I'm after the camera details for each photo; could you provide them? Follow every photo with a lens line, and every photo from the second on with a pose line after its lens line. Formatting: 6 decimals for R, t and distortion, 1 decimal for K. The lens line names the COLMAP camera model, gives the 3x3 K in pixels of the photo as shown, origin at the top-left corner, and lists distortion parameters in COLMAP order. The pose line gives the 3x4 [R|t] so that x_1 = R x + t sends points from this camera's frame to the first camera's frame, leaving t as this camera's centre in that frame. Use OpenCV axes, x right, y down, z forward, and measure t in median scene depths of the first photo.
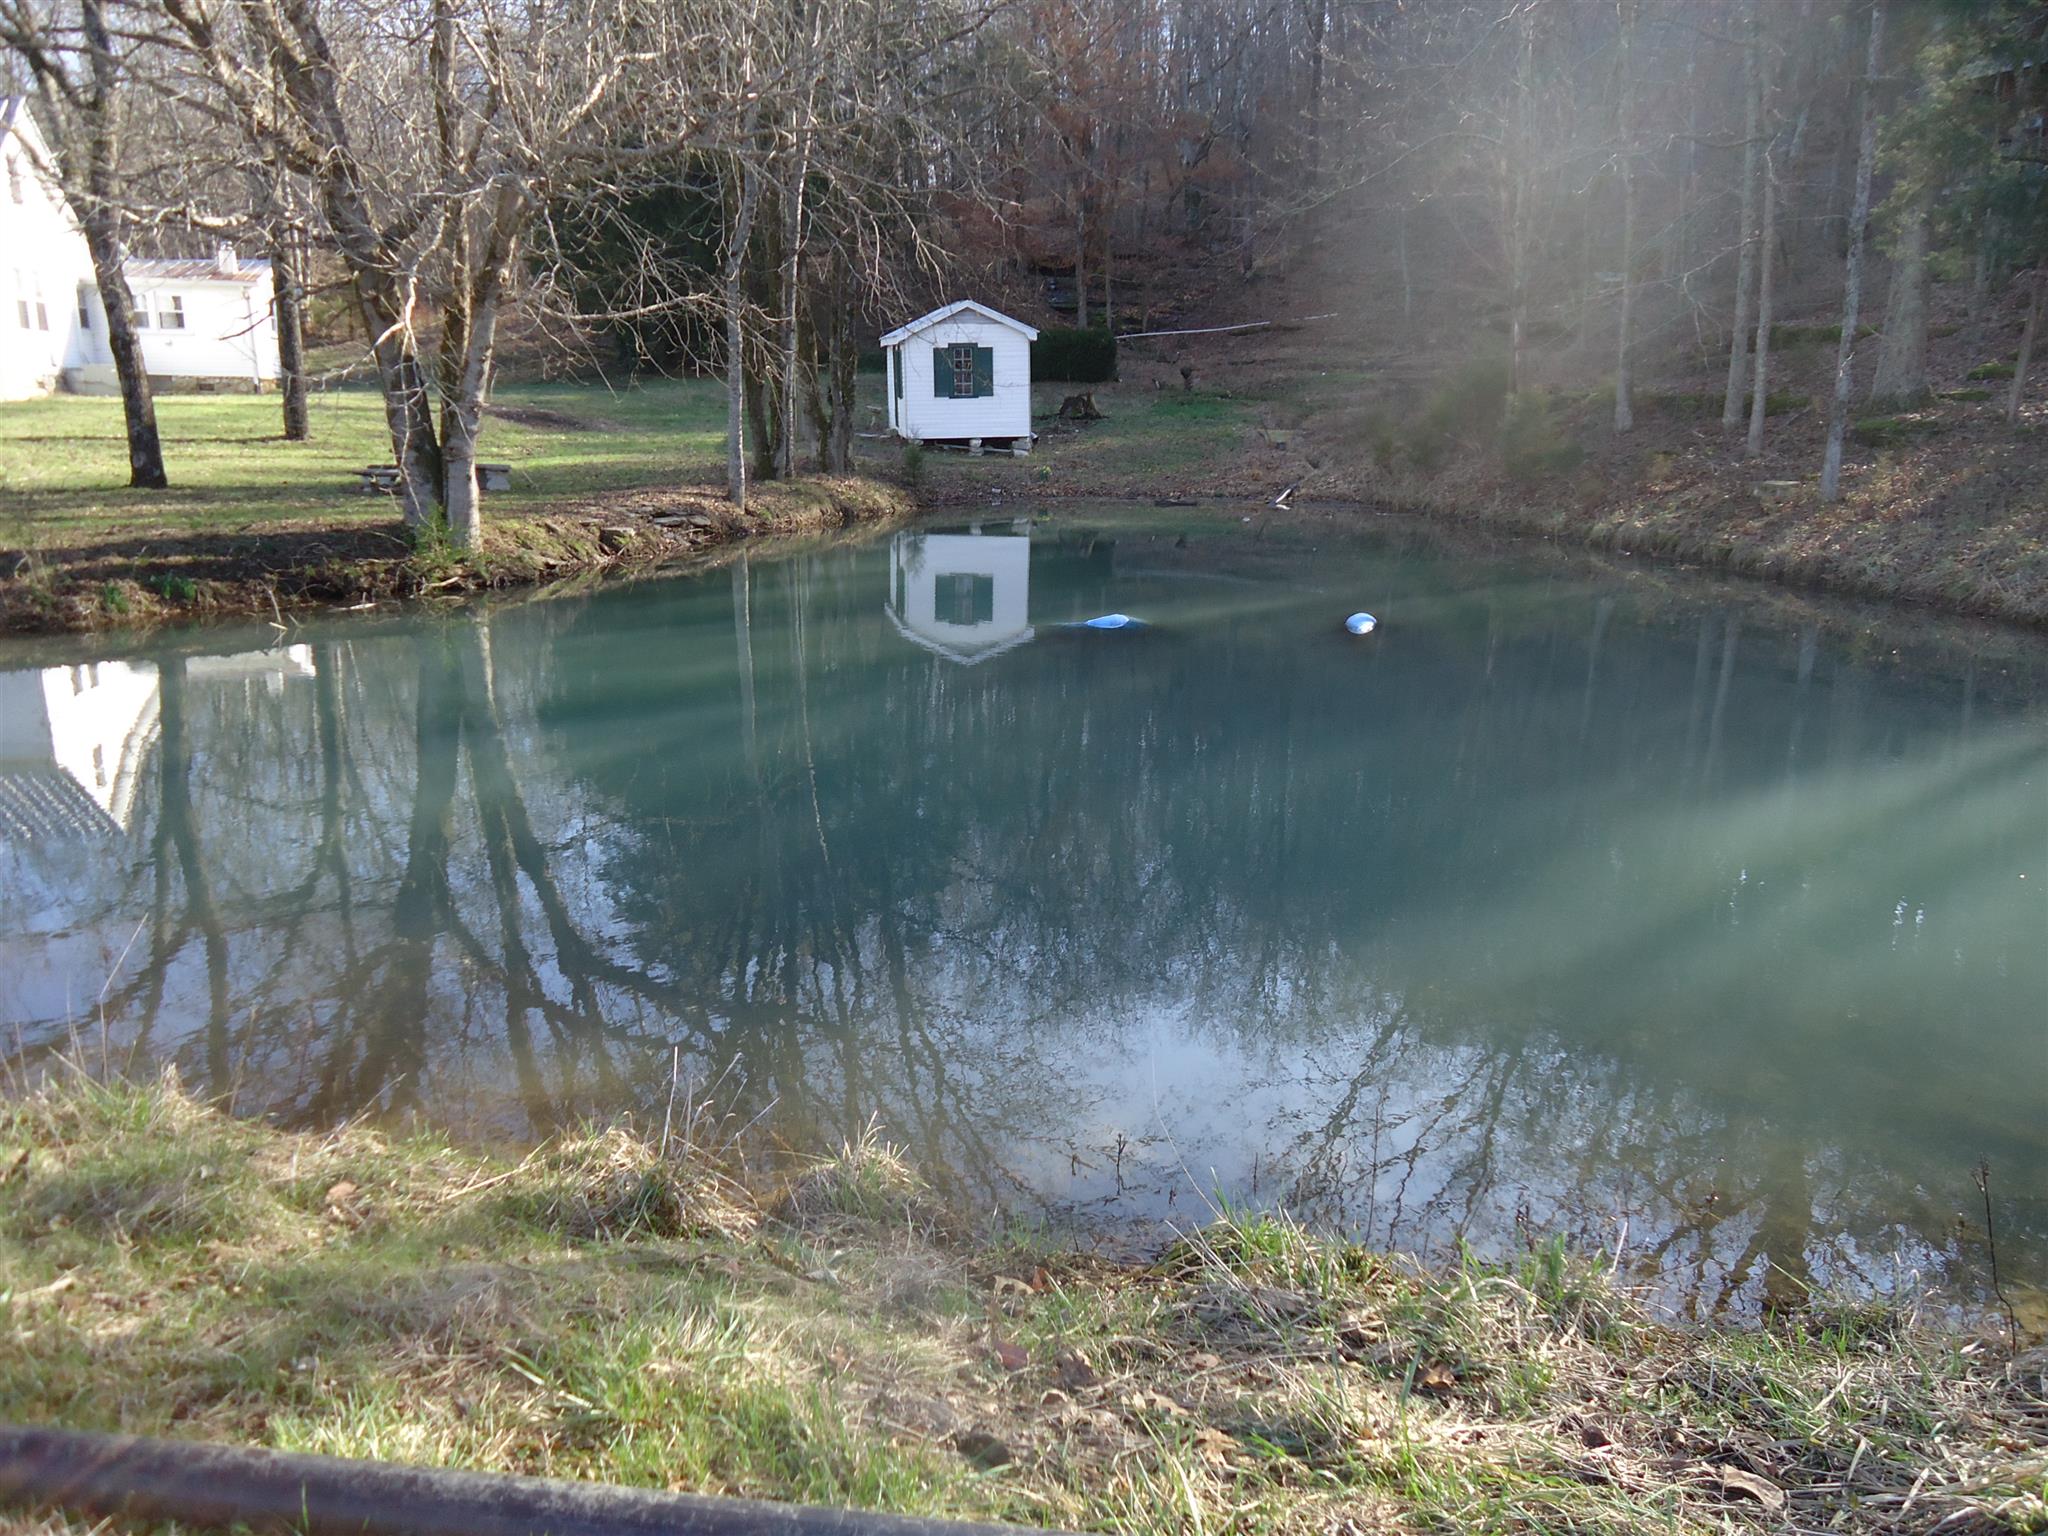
lens RADIAL K [[1486.9, 0, 1026.9], [0, 1486.9, 763.9], [0, 0, 1]] dist [0.000302, 0.001562]
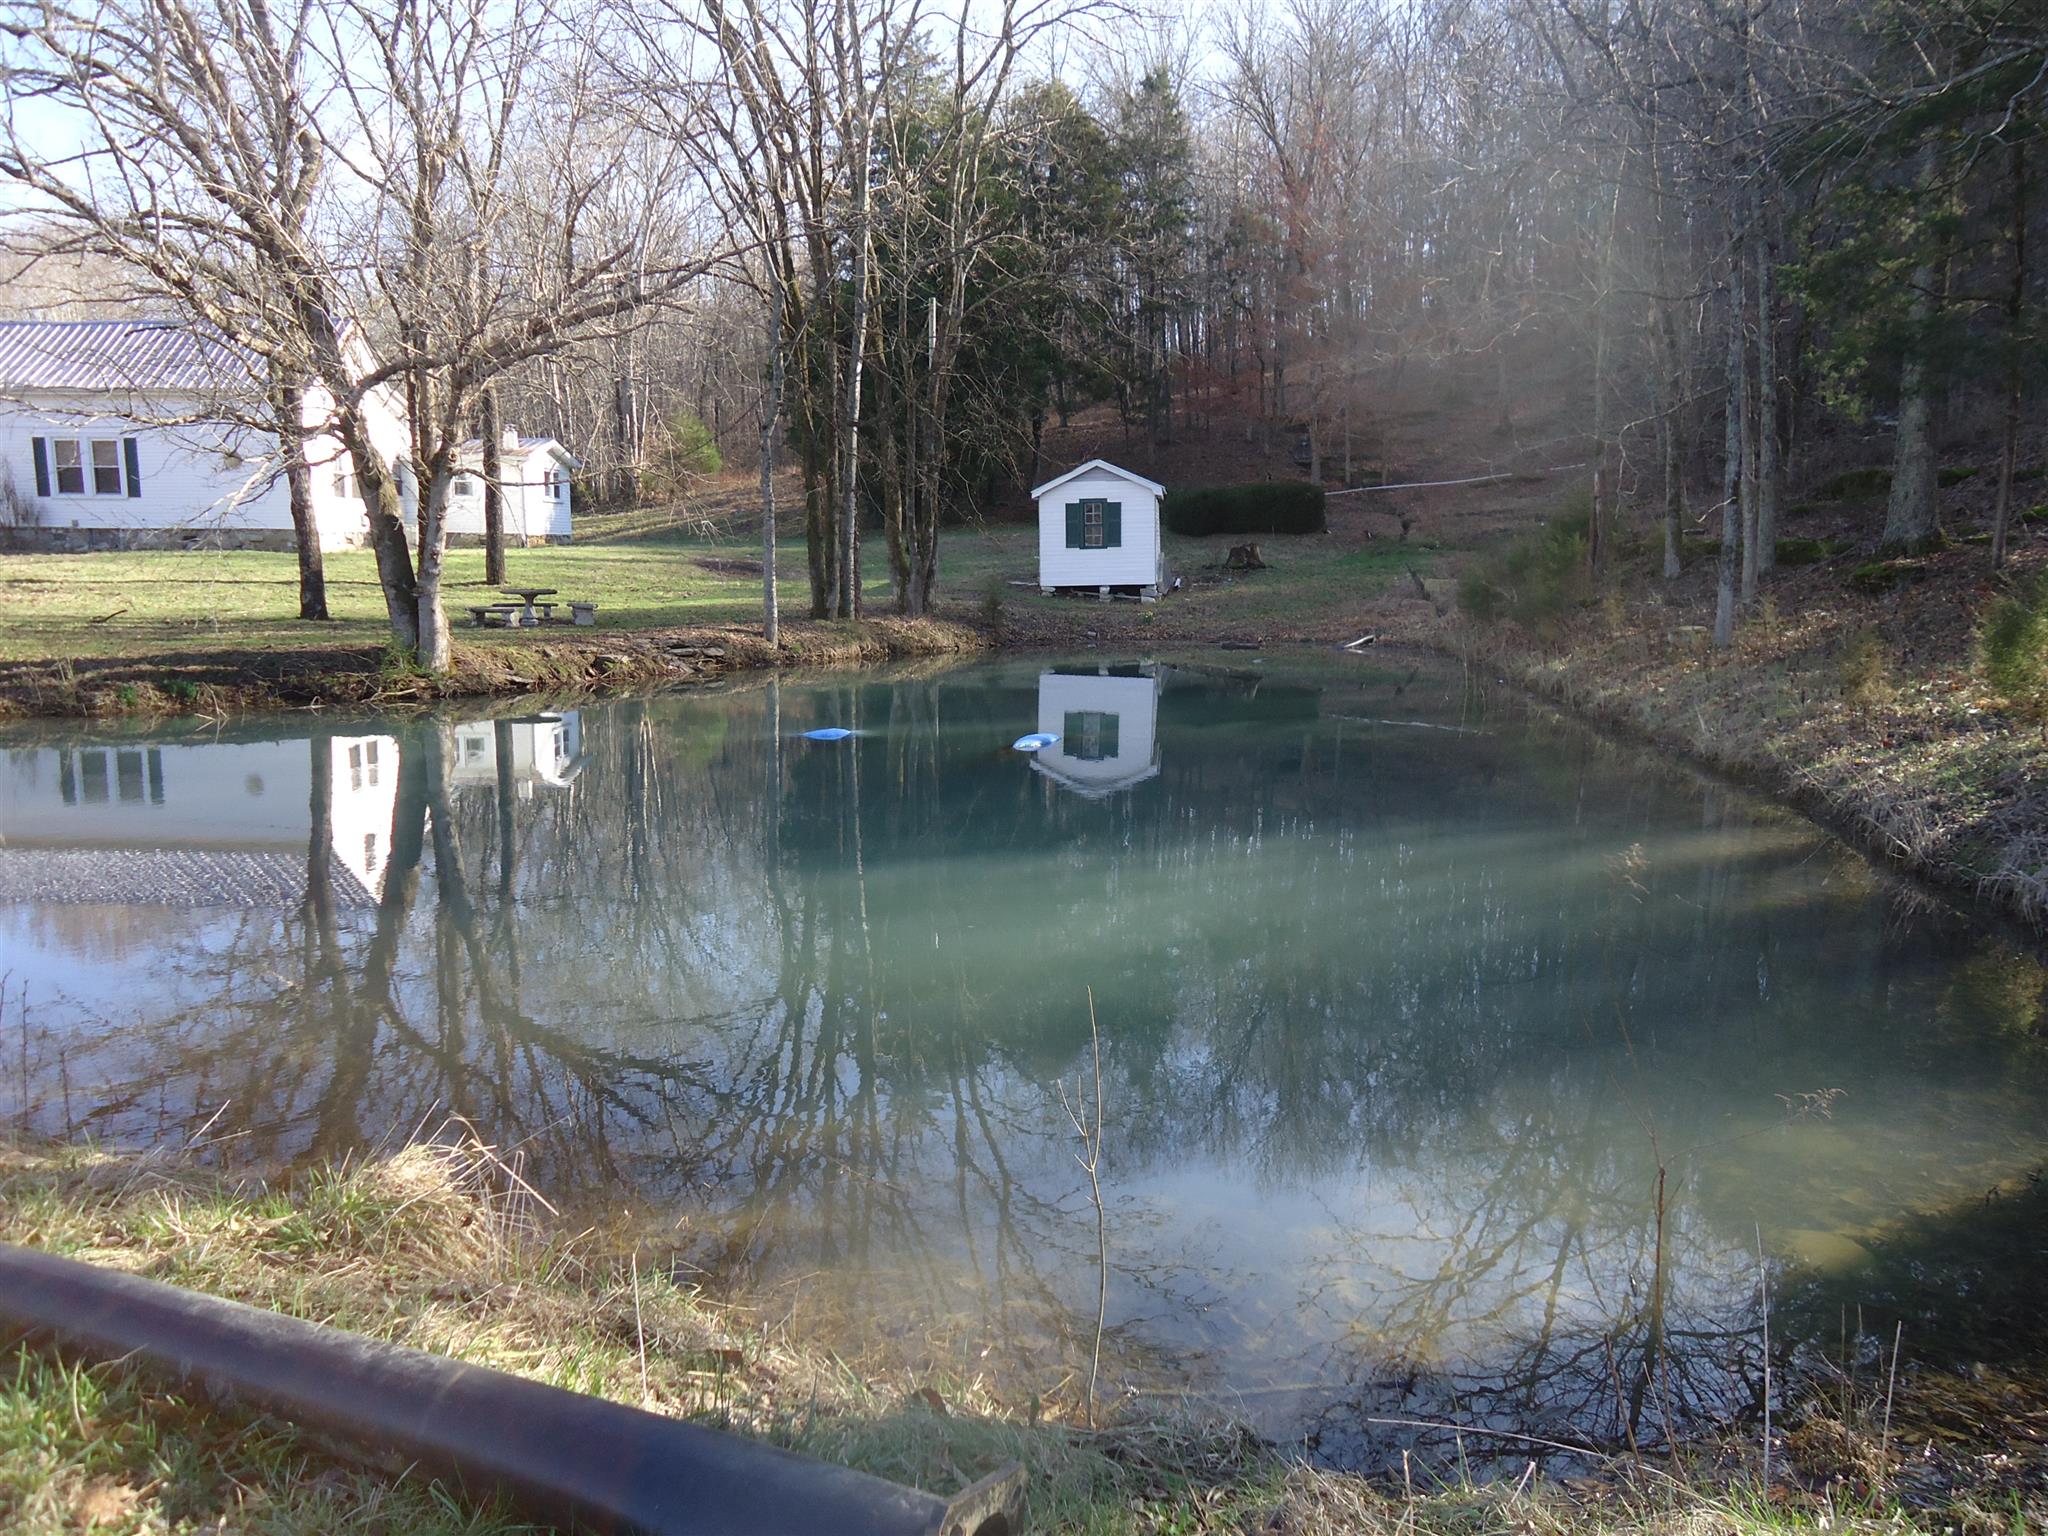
lens RADIAL K [[1486.9, 0, 1017.1], [0, 1486.9, 765.4], [0, 0, 1]] dist [0.000302, 0.001562]
pose [[0.964032, 0.035109, -0.263456, 0.242096], [-0.060948, 0.994025, -0.090552, 0.011454], [0.258703, 0.103352, 0.960412, -0.033024]]
